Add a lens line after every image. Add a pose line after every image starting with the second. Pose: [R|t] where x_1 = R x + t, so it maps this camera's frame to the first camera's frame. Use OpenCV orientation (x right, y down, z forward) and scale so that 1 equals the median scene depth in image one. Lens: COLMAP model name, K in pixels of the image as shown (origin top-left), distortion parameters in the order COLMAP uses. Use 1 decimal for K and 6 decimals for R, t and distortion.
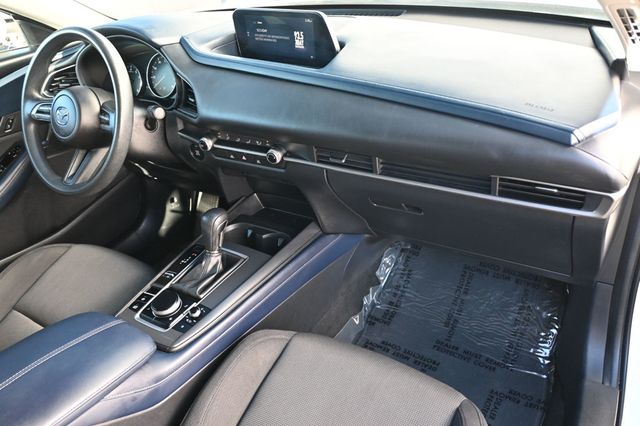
lens RADIAL K [[511.8, 0, 319.2], [0, 511.8, 212.4], [0, 0, 1]] dist [0.004719, 0.000503]
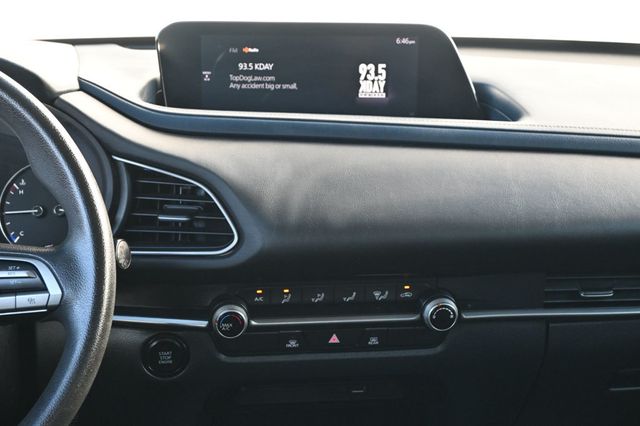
lens RADIAL K [[1176.9, 0, 319.7], [0, 1176.9, 212.6], [0, 0, 1]] dist [0.021902, 0.000000]
pose [[0.754119, -0.044853, 0.655204, -0.769416], [0.254155, 0.939860, -0.228185, 0.011794], [-0.605565, 0.338602, 0.720166, 0.281877]]
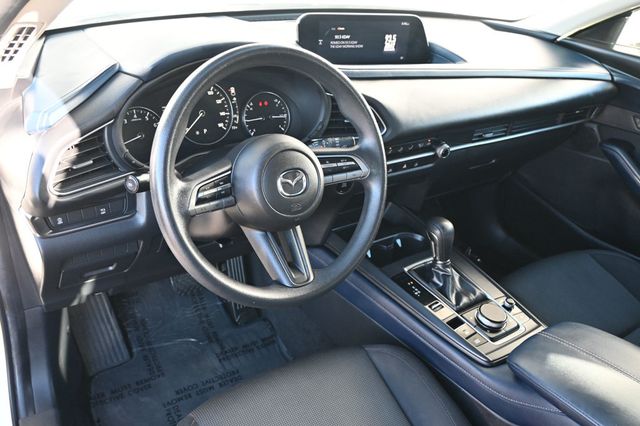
lens RADIAL K [[527.6, 0, 320.9], [0, 527.6, 217.0], [0, 0, 1]] dist [-0.012164, -0.004646]
pose [[0.386291, -0.338158, 0.858154, -1.080661], [0.354868, 0.913246, 0.200126, -0.271375], [-0.851380, 0.227225, 0.472780, 0.680797]]
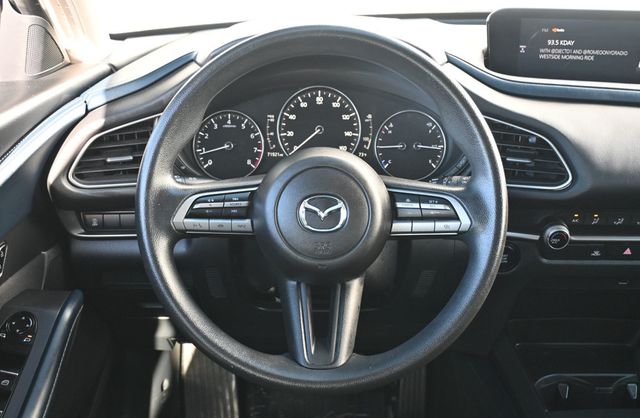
lens RADIAL K [[758.2, 0, 322.2], [0, 758.2, 207.3], [0, 0, 1]] dist [0.002685, 0.000000]
pose [[0.836909, -0.093922, 0.539223, -0.870193], [0.193167, 0.972459, -0.130425, -0.108910], [-0.512122, 0.213314, 0.832002, 0.459272]]
